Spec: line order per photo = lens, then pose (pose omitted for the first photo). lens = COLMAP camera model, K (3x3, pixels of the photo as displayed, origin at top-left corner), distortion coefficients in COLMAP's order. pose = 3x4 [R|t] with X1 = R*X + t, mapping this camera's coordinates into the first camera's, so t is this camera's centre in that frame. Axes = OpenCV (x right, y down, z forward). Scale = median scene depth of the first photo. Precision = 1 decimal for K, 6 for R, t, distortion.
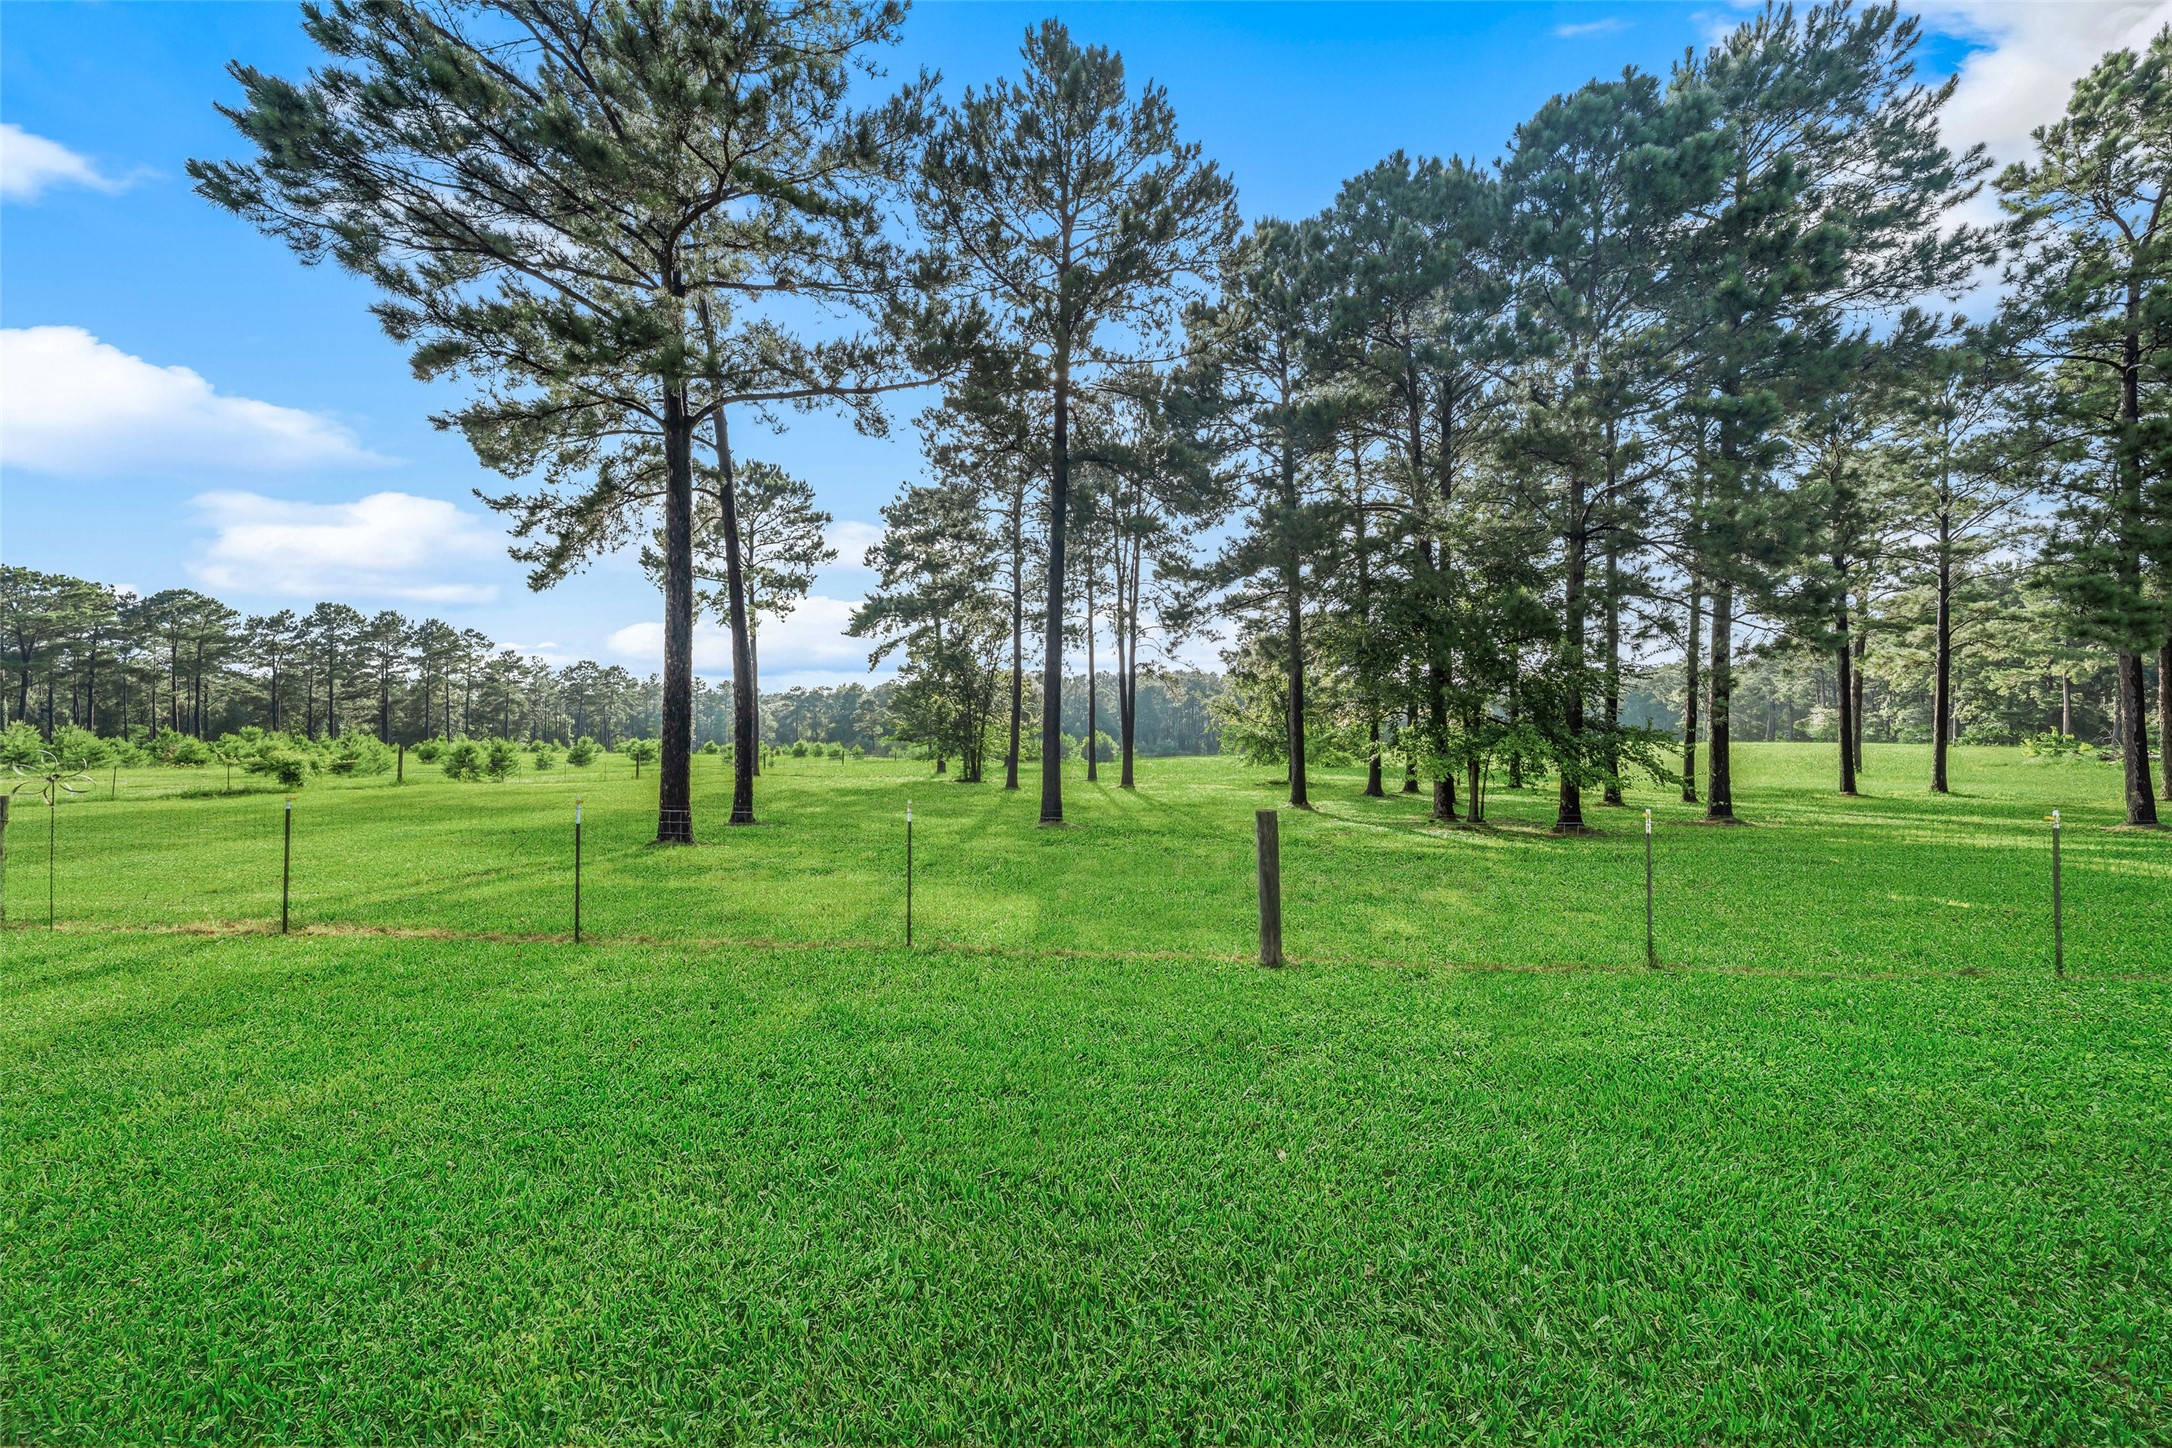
lens RADIAL K [[810.2, 0, 1095.4], [0, 810.2, 733.5], [0, 0, 1]] dist [-0.001106, 0.000383]
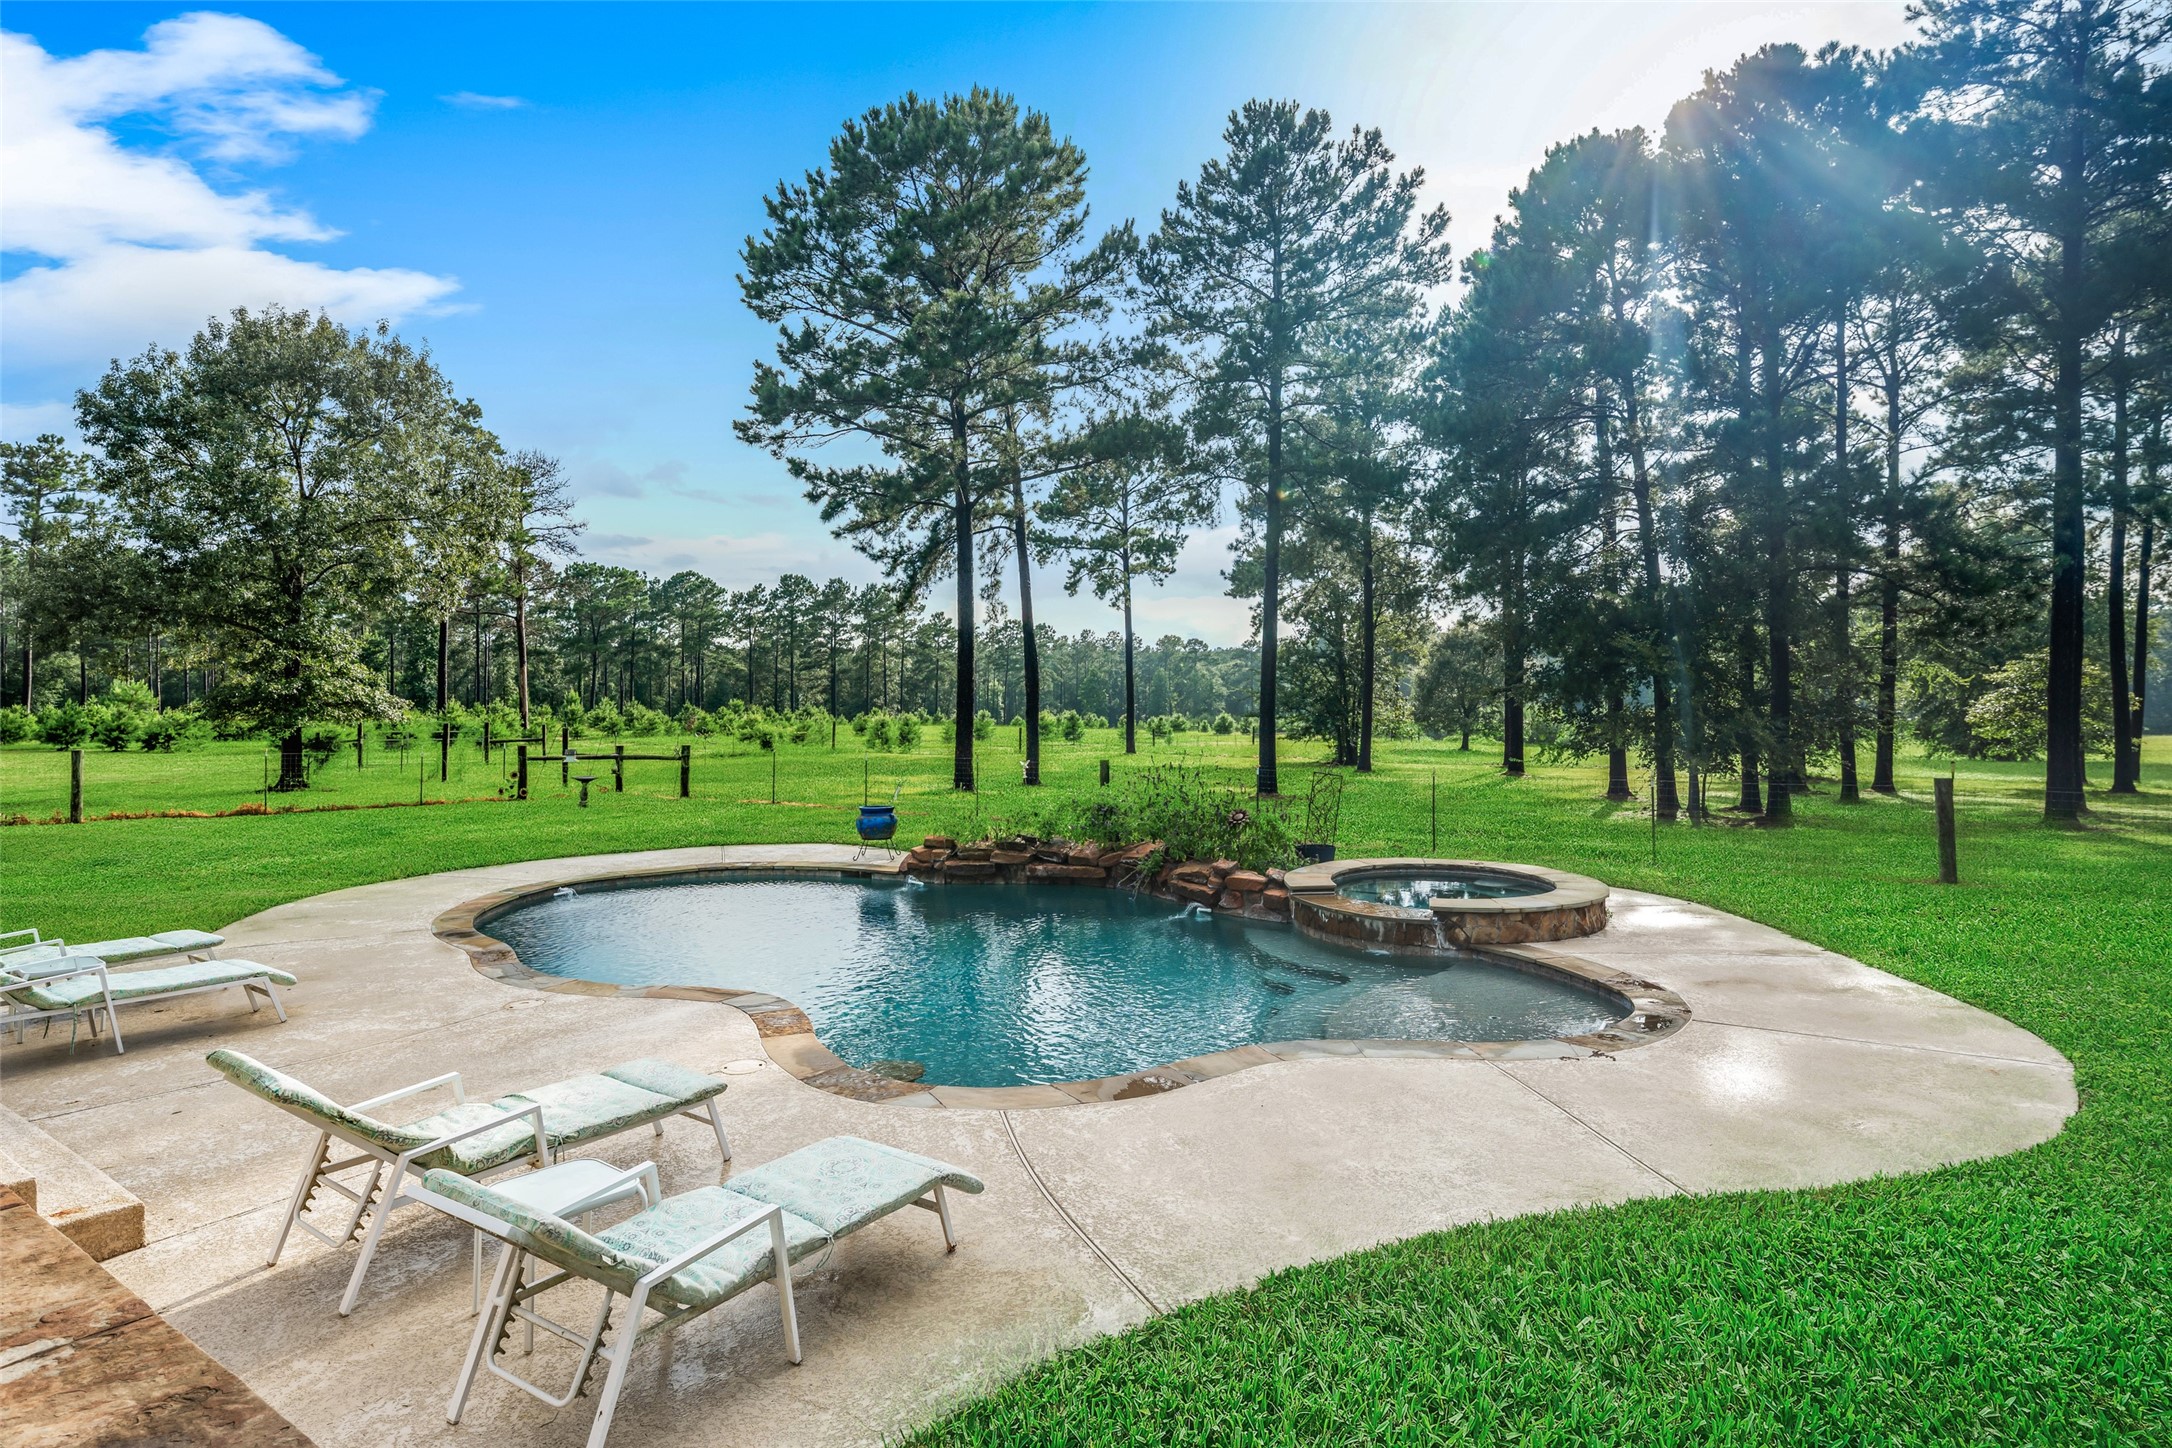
lens RADIAL K [[1170.9, 0, 1076.3], [0, 1170.9, 701.7], [0, 0, 1]] dist [0.002905, 0.001129]
pose [[0.868271, -0.001715, -0.496087, 0.097752], [0.001965, 0.999998, -0.000019, -0.003632], [0.496086, -0.000958, 0.868273, -0.102303]]
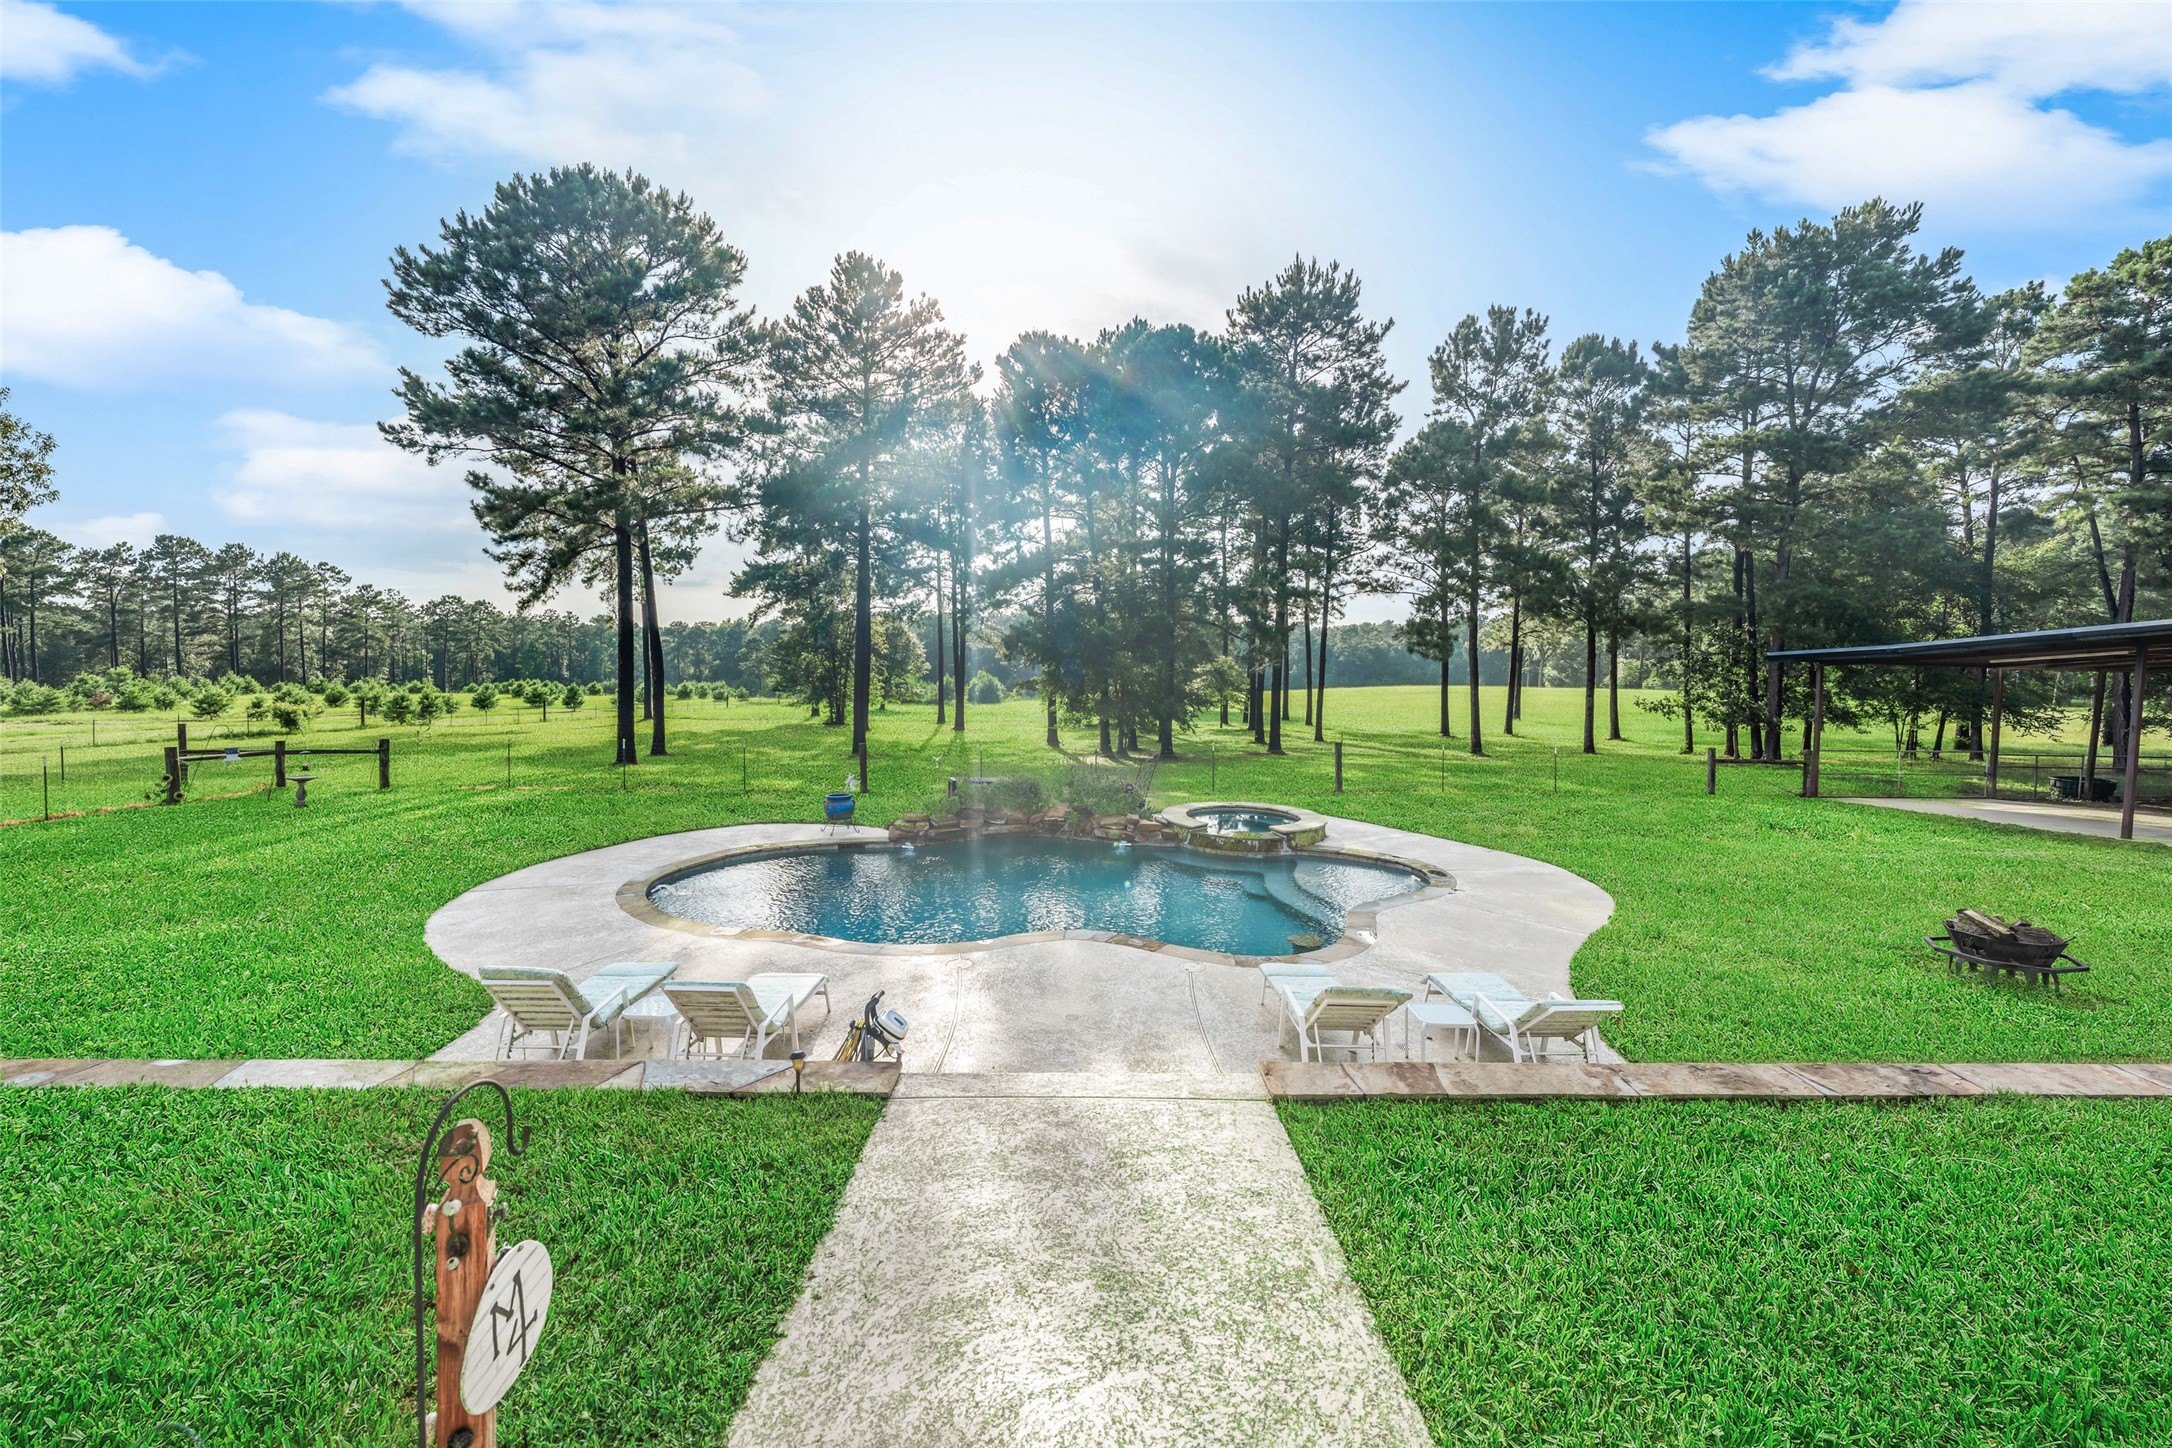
lens RADIAL K [[834.5, 0, 1087.4], [0, 834.5, 721.0], [0, 0, 1]] dist [-0.001162, -0.000005]
pose [[0.994668, 0.002068, 0.103109, 0.041836], [-0.008229, 0.998203, 0.059360, -0.010569], [-0.102801, -0.059892, 0.992897, -0.127738]]
